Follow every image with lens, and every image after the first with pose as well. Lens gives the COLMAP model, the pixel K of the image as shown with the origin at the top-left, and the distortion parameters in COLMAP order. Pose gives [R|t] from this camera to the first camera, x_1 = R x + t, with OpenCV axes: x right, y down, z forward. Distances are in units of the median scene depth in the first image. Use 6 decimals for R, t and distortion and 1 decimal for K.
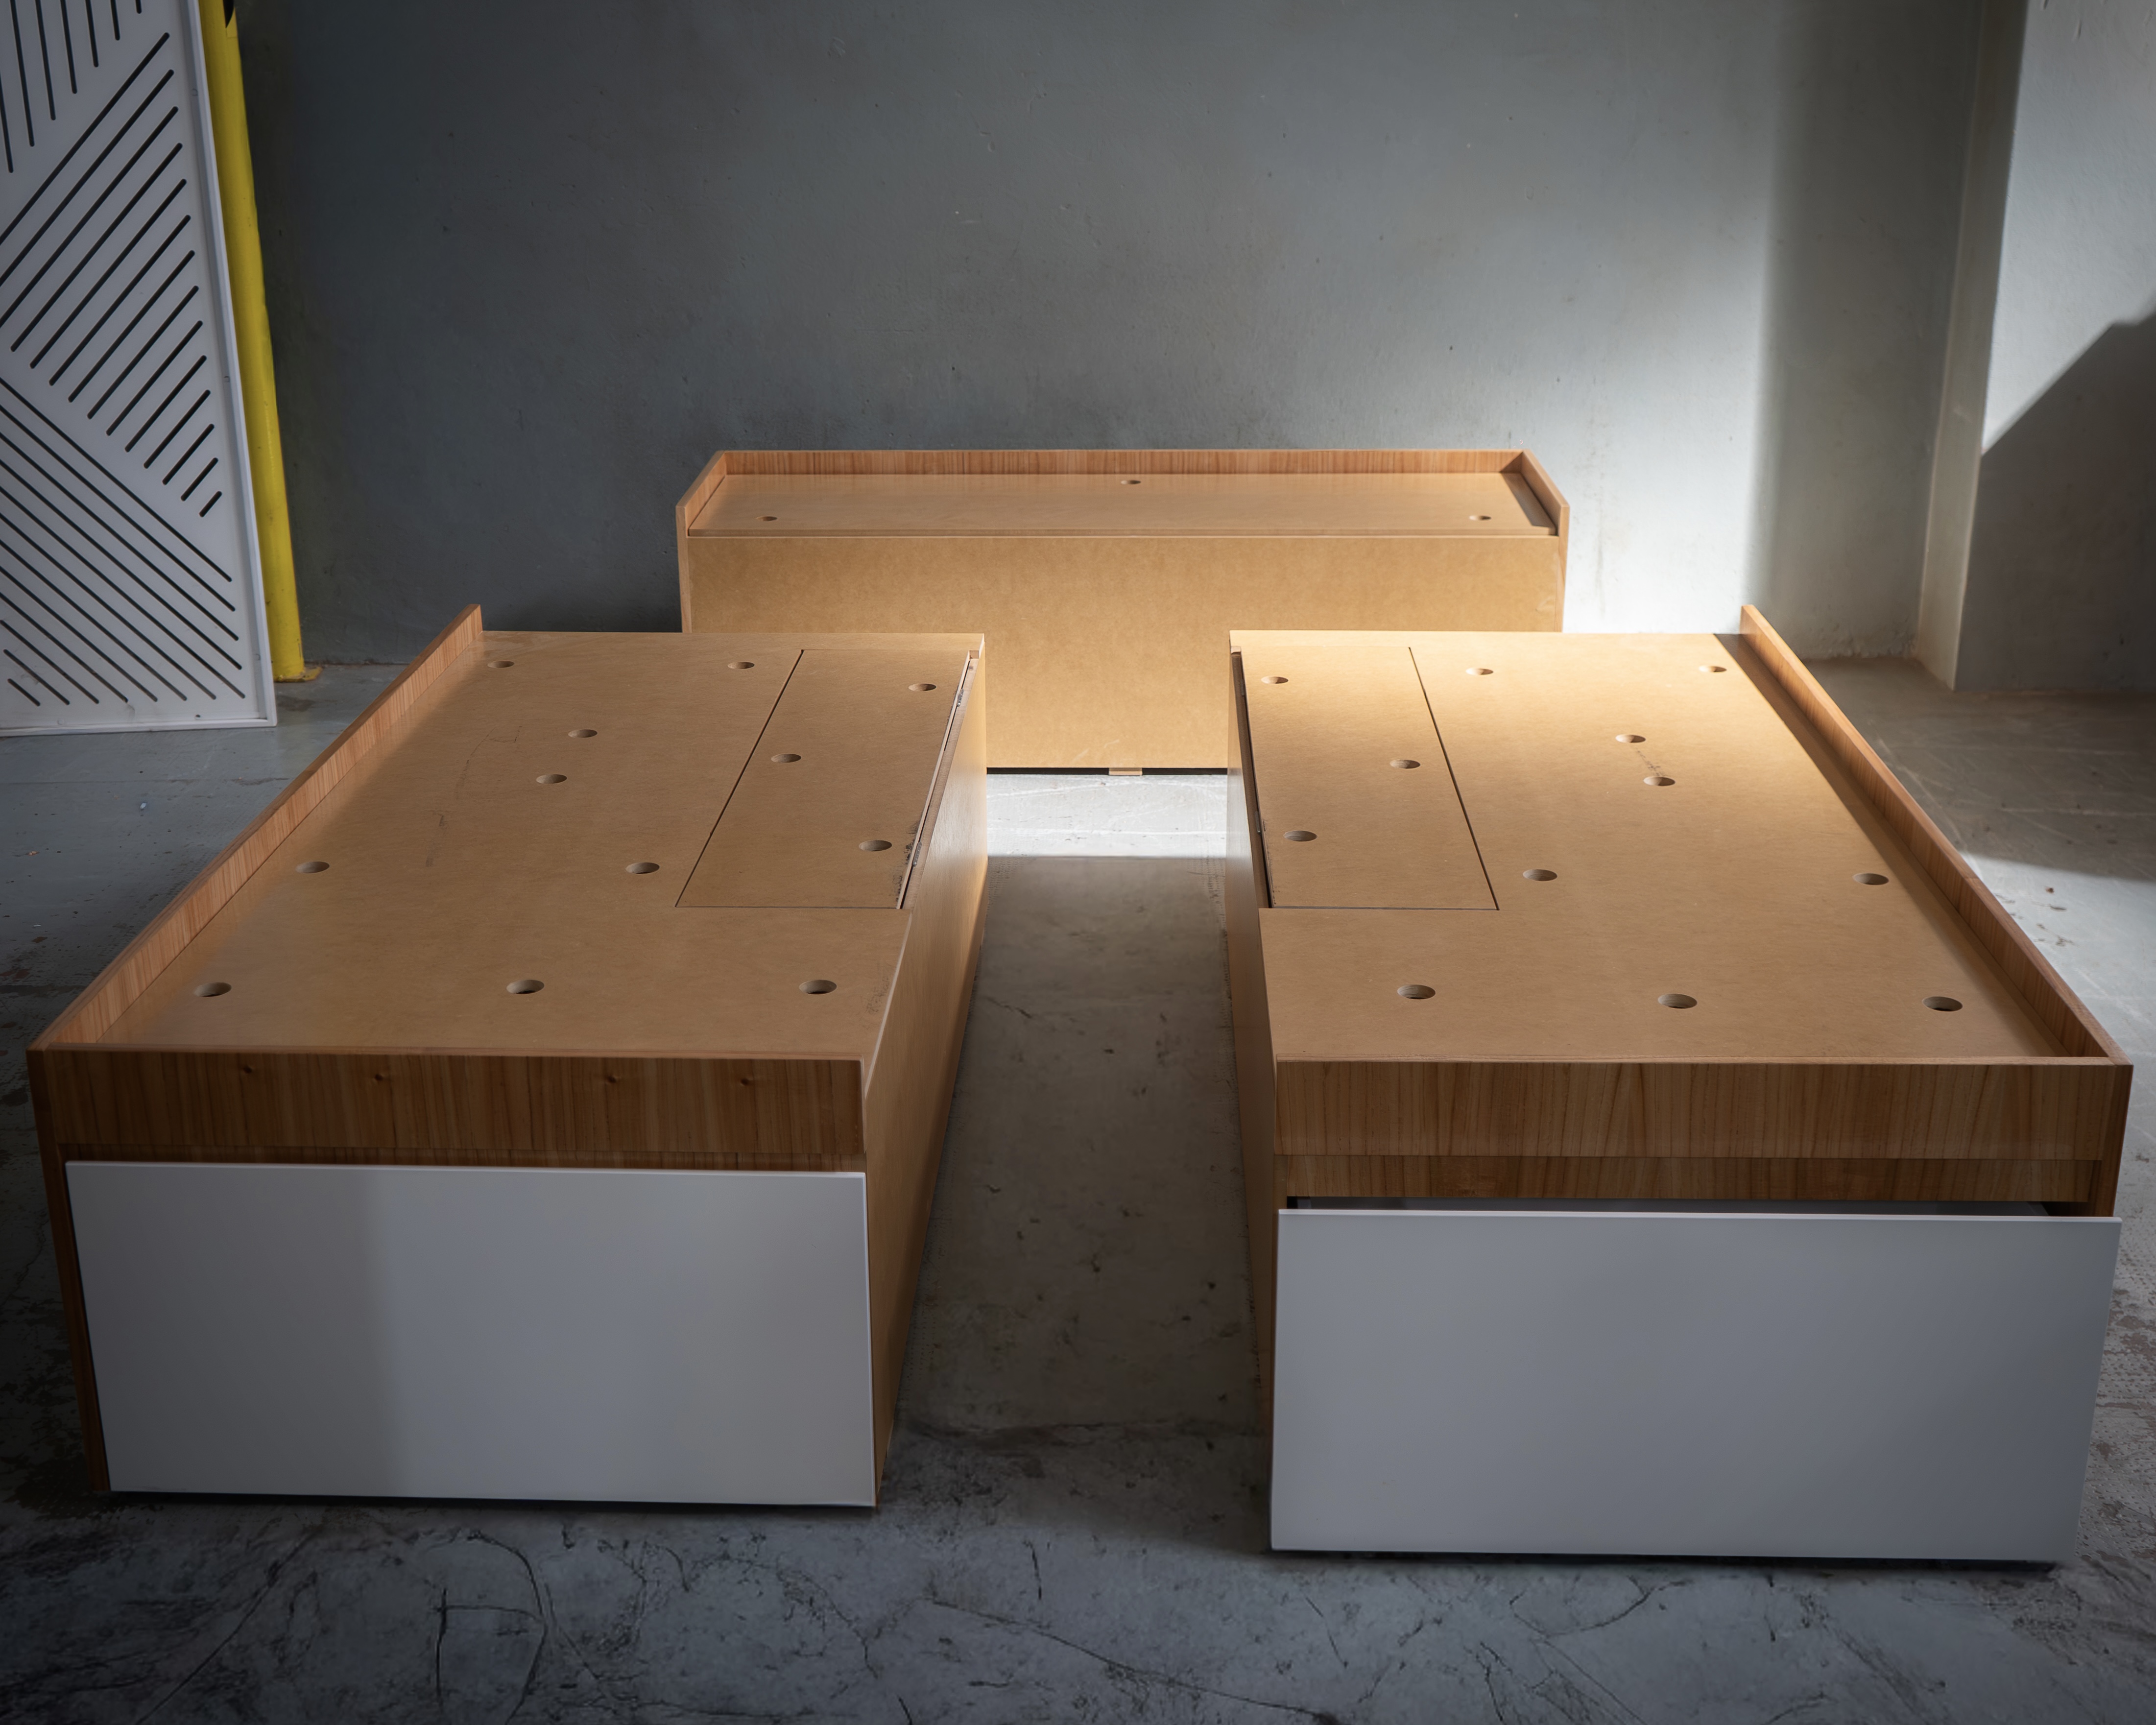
lens RADIAL K [[2622.6, 0, 1078.0], [0, 2622.6, 862.5], [0, 0, 1]] dist [0.012300, -0.020471]
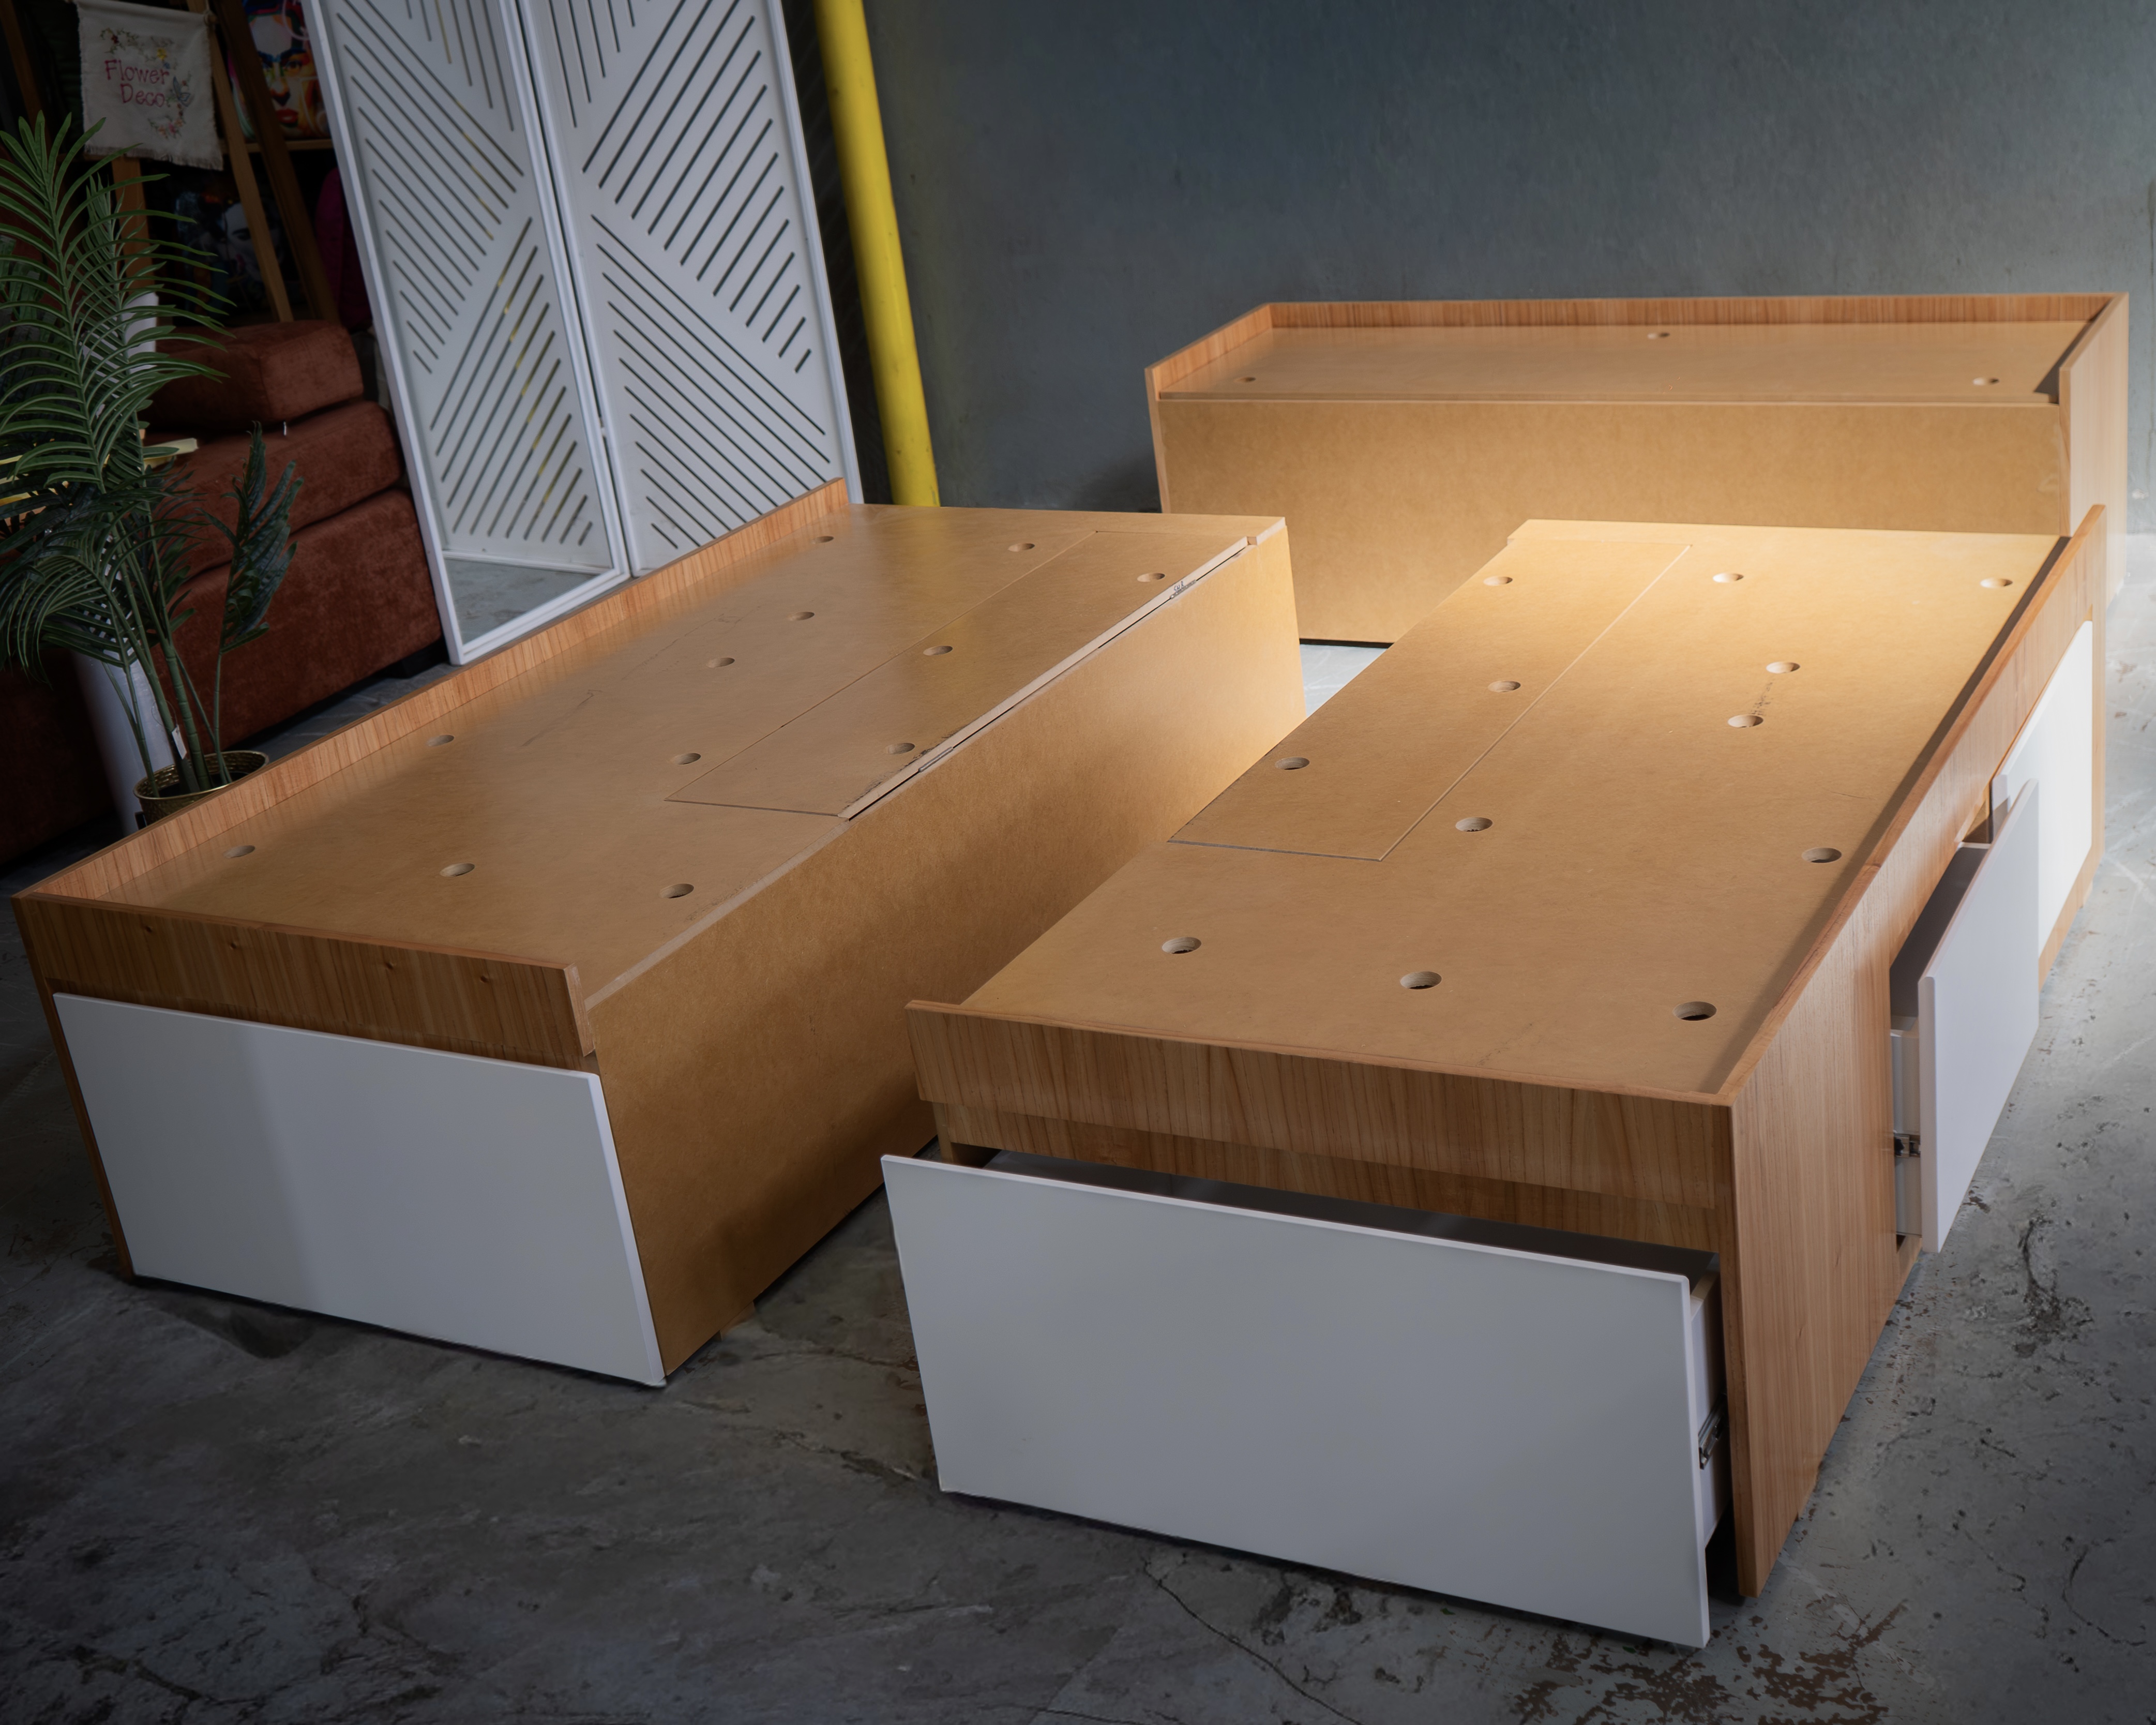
lens RADIAL K [[2795.8, 0, 1225.3], [0, 2795.8, 859.7], [0, 0, 1]] dist [0.031142, -0.006922]
pose [[0.907301, 0.073729, -0.413968, 0.323065], [-0.044996, 0.995878, 0.078751, -0.036015], [0.418068, -0.052824, 0.906879, 0.047694]]
